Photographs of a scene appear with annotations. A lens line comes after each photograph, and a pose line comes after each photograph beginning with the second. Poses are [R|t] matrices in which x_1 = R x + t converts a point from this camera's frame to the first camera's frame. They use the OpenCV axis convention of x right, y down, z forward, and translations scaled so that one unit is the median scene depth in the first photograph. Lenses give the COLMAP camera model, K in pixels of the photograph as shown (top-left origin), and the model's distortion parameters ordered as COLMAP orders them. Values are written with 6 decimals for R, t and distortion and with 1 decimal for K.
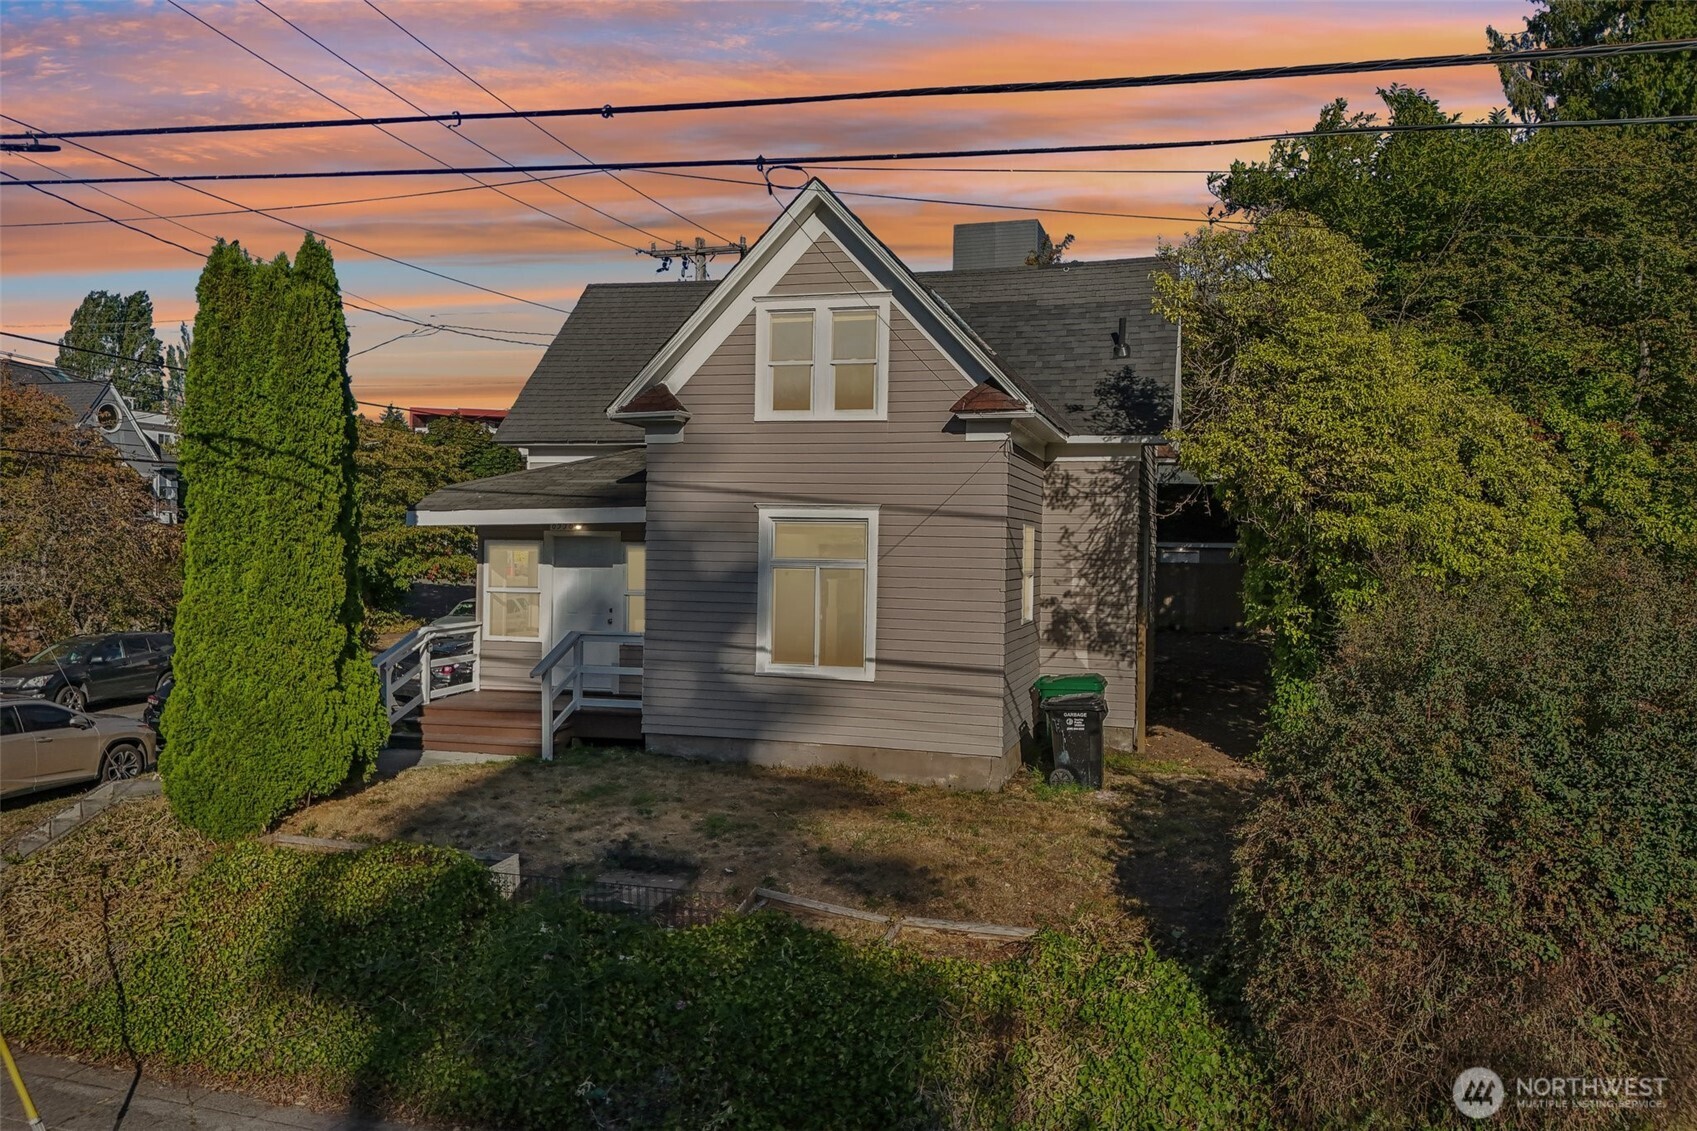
lens RADIAL K [[1266.8, 0, 852.5], [0, 1266.8, 559.7], [0, 0, 1]] dist [0.042855, -0.017294]
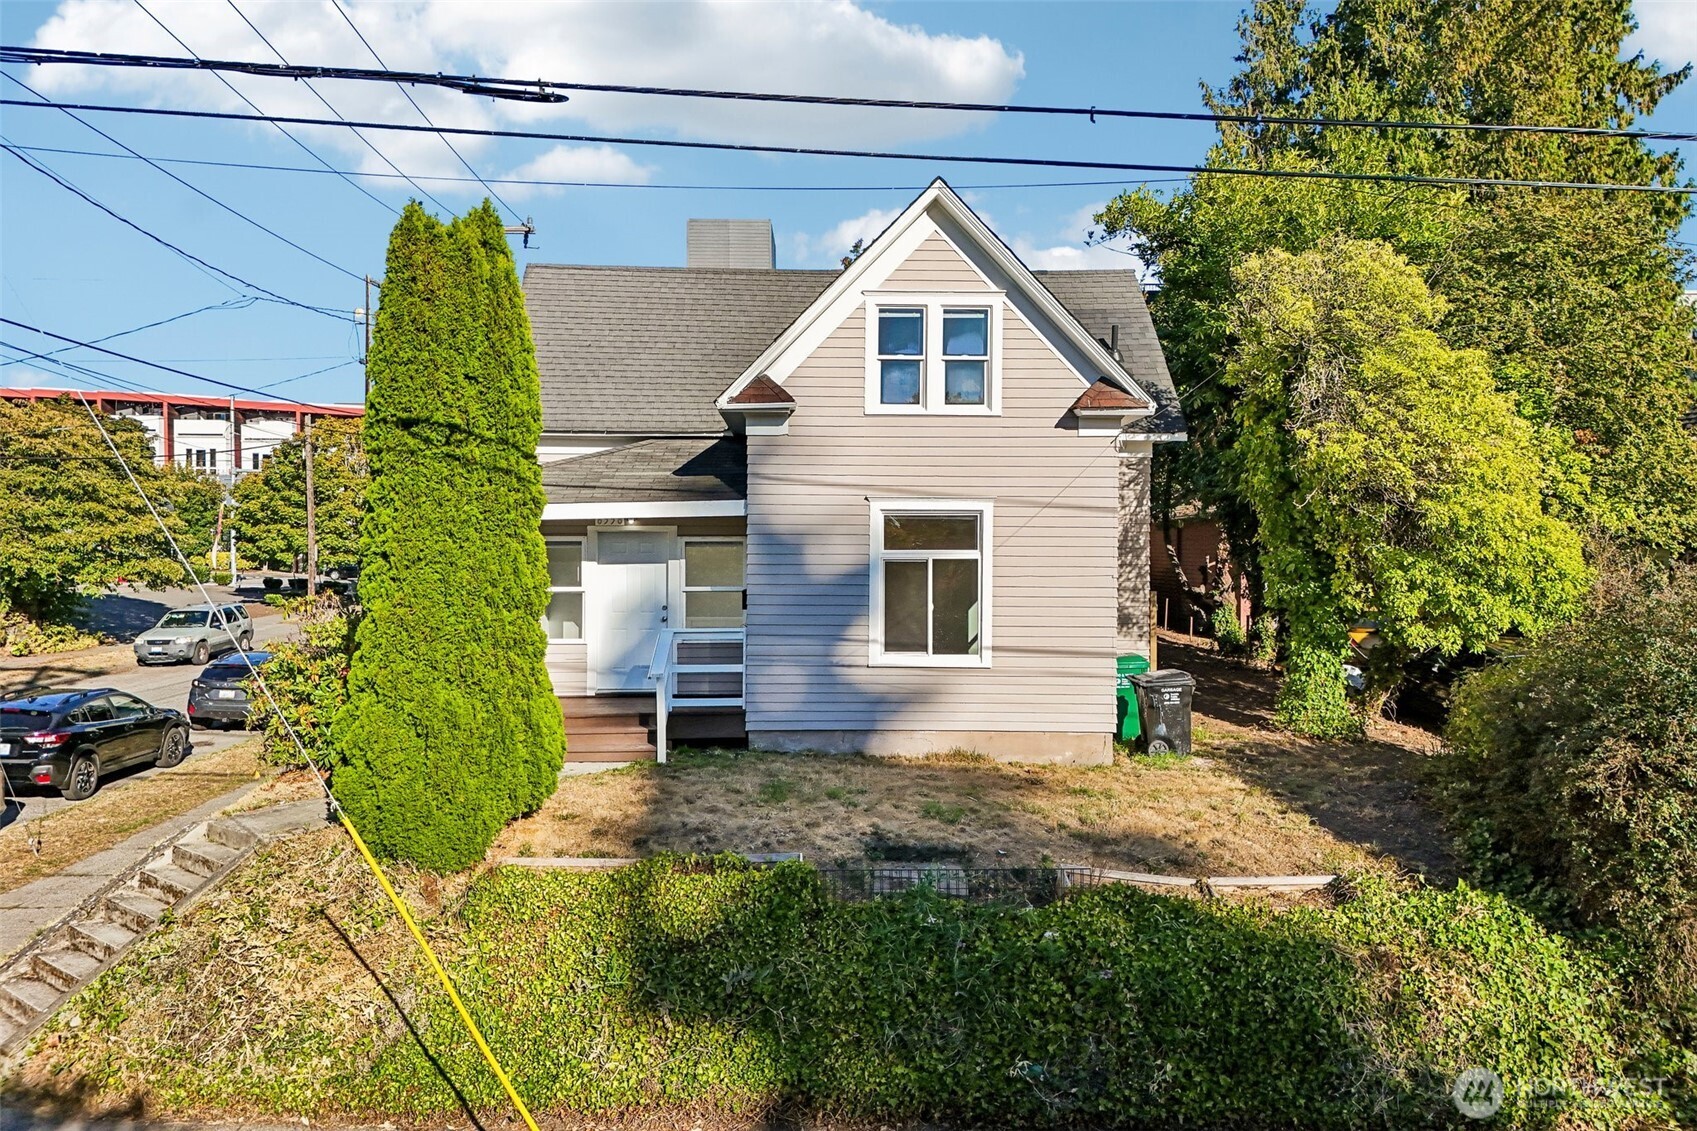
lens RADIAL K [[1266.8, 0, 838.9], [0, 1266.8, 569.8], [0, 0, 1]] dist [0.042855, -0.017294]
pose [[0.949704, -0.019137, 0.312564, -0.425373], [0.015948, 0.999791, 0.012756, 0.000920], [-0.312743, -0.007130, 0.949811, 0.052790]]
